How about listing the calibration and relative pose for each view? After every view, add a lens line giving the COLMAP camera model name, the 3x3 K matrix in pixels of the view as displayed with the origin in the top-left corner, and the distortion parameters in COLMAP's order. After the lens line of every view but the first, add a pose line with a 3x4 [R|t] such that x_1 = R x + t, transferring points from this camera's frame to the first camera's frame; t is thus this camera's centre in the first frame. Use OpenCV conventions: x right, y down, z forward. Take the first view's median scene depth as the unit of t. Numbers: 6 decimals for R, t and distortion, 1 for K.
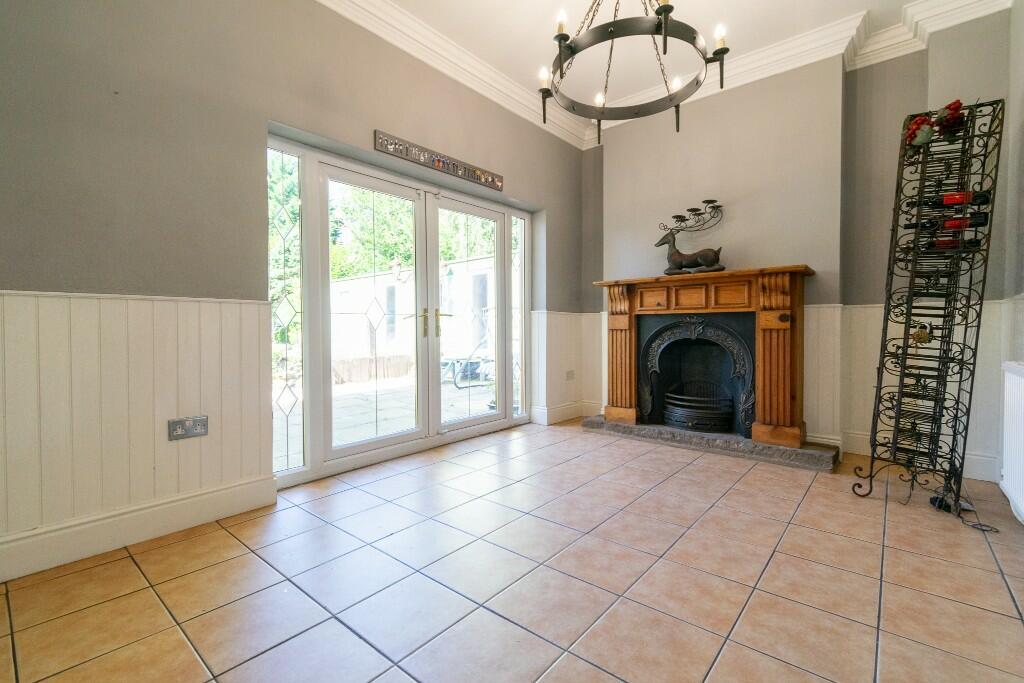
lens RADIAL K [[450.2, 0, 508.8], [0, 450.2, 335.8], [0, 0, 1]] dist [-0.000361, -0.000203]
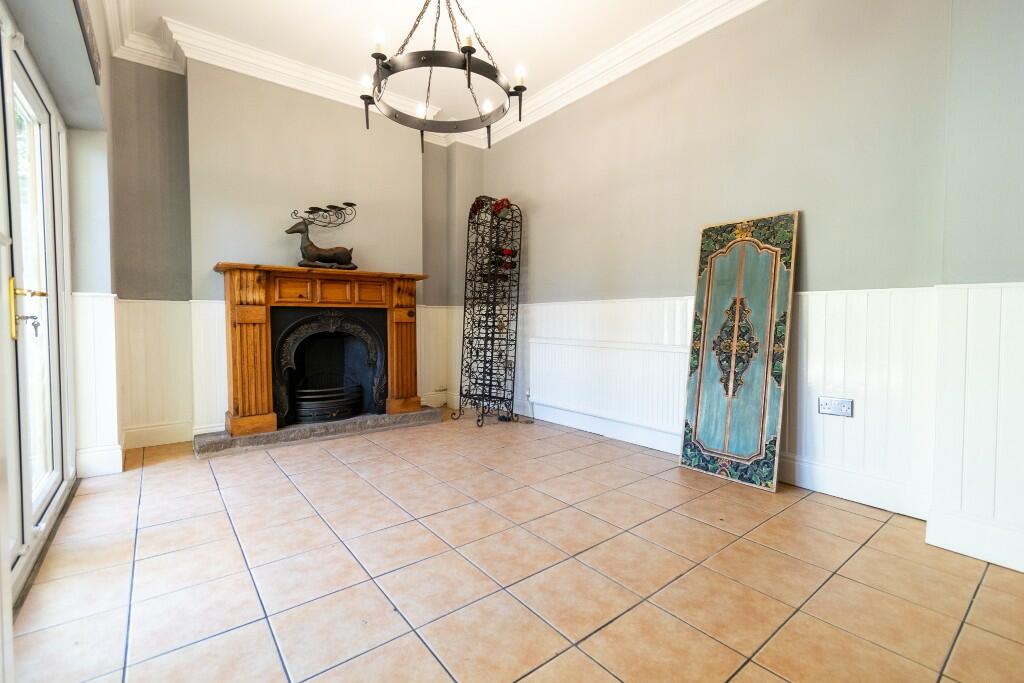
lens RADIAL K [[450.2, 0, 508.6], [0, 450.2, 340.6], [0, 0, 1]] dist [-0.000361, -0.000203]
pose [[0.199663, -0.037141, 0.979160, -0.566543], [0.016788, 0.999264, 0.034480, -0.002996], [-0.979721, 0.009554, 0.200140, 0.429941]]
